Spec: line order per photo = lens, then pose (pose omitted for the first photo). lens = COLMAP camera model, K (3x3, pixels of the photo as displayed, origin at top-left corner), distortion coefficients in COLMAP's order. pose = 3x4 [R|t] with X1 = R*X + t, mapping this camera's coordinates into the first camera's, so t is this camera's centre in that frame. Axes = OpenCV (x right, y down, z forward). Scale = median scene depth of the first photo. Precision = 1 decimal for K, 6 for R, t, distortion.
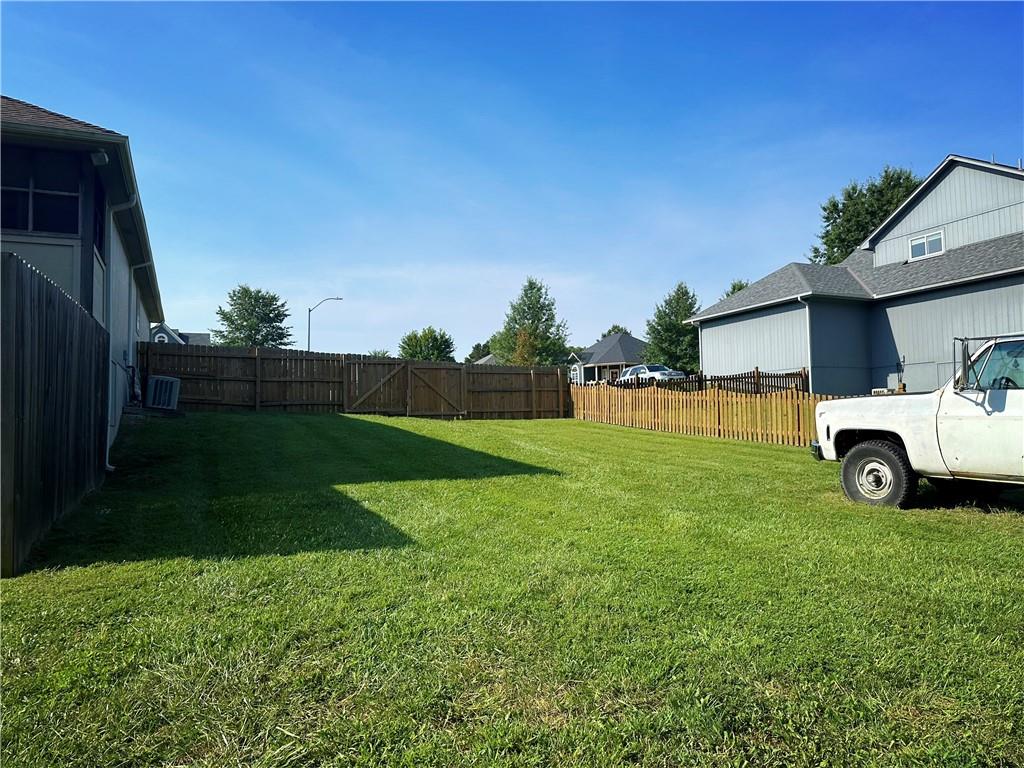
lens RADIAL K [[720.6, 0, 511.3], [0, 720.6, 382.8], [0, 0, 1]] dist [-0.003169, -0.001652]
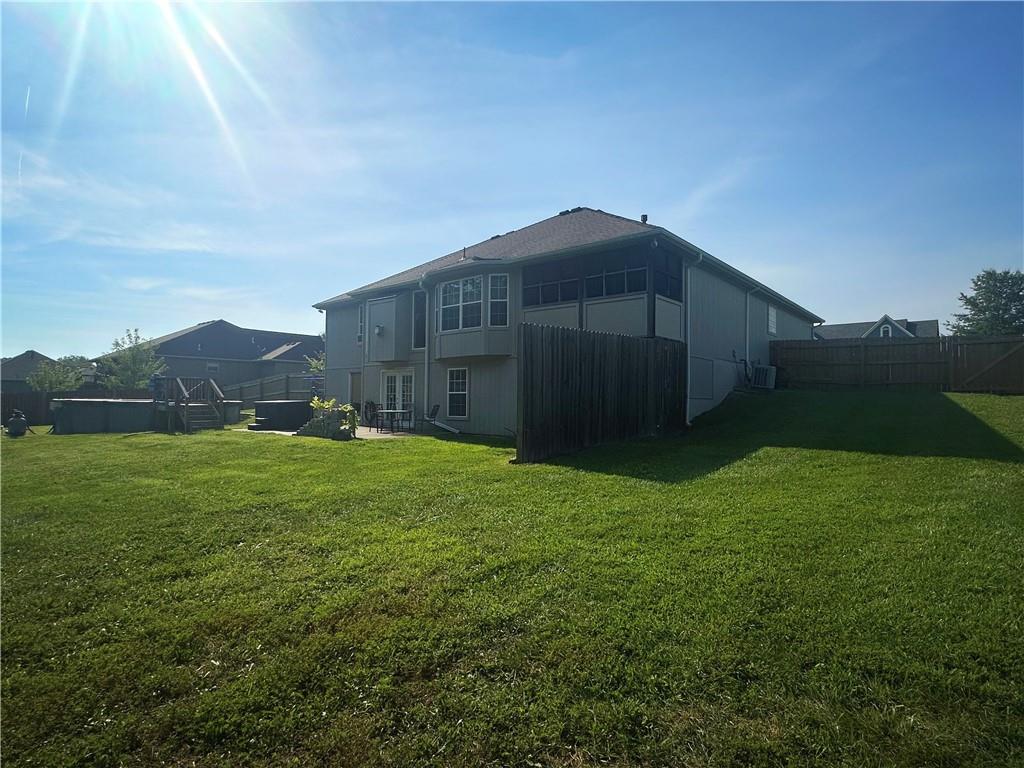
lens RADIAL K [[531.8, 0, 511.1], [0, 531.8, 387.6], [0, 0, 1]] dist [0.002247, 0.000452]
pose [[0.442762, 0.003745, -0.896632, 0.073890], [0.033468, 0.999225, 0.020700, -0.000854], [0.896015, -0.039173, 0.442293, 0.021244]]
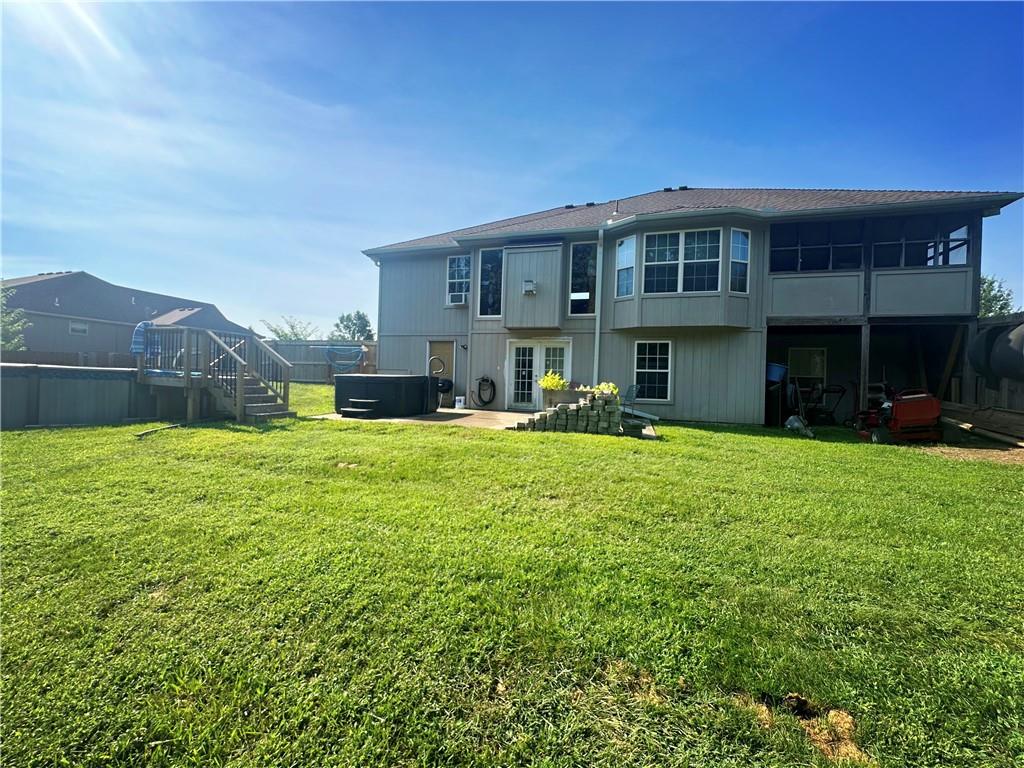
lens RADIAL K [[409.5, 0, 509.7], [0, 409.5, 382.6], [0, 0, 1]] dist [-0.002836, -0.000394]
pose [[0.757632, 0.042473, -0.651299, -0.149648], [-0.008812, 0.998455, 0.054861, 0.003206], [0.652623, -0.035825, 0.756836, -0.067500]]
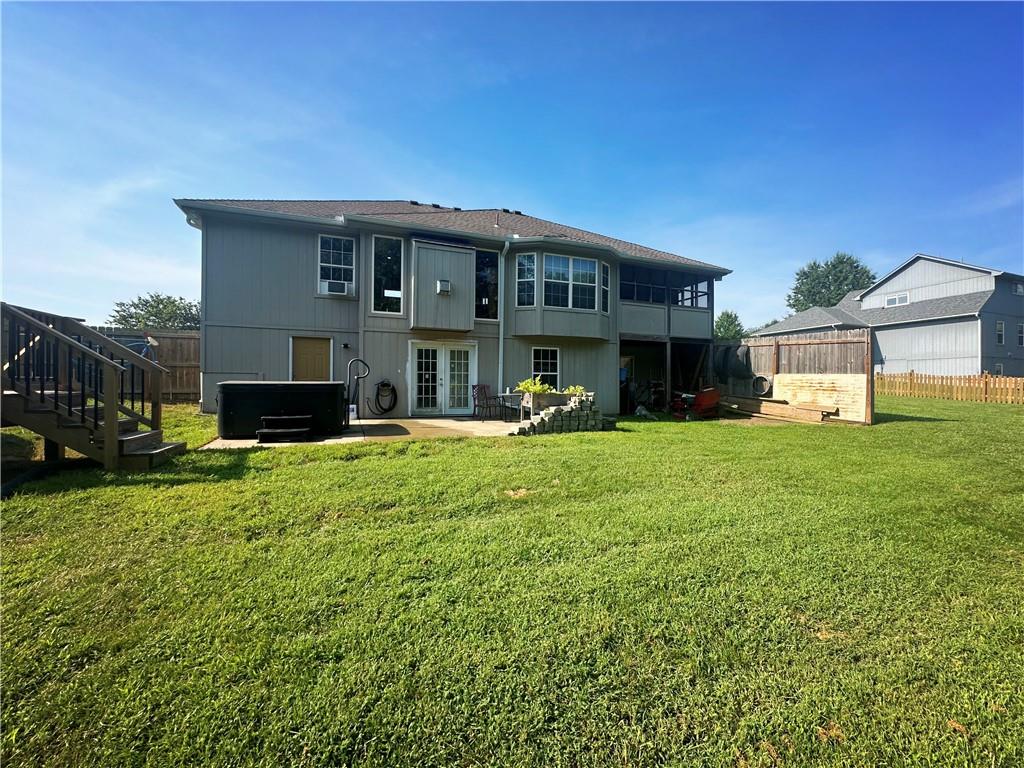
lens RADIAL K [[409.5, 0, 512.7], [0, 409.5, 381.5], [0, 0, 1]] dist [-0.002836, -0.000394]
pose [[0.998323, 0.025217, -0.052109, -0.235769], [-0.022779, 0.998642, 0.046856, 0.001907], [0.053219, -0.045590, 0.997542, -0.101345]]
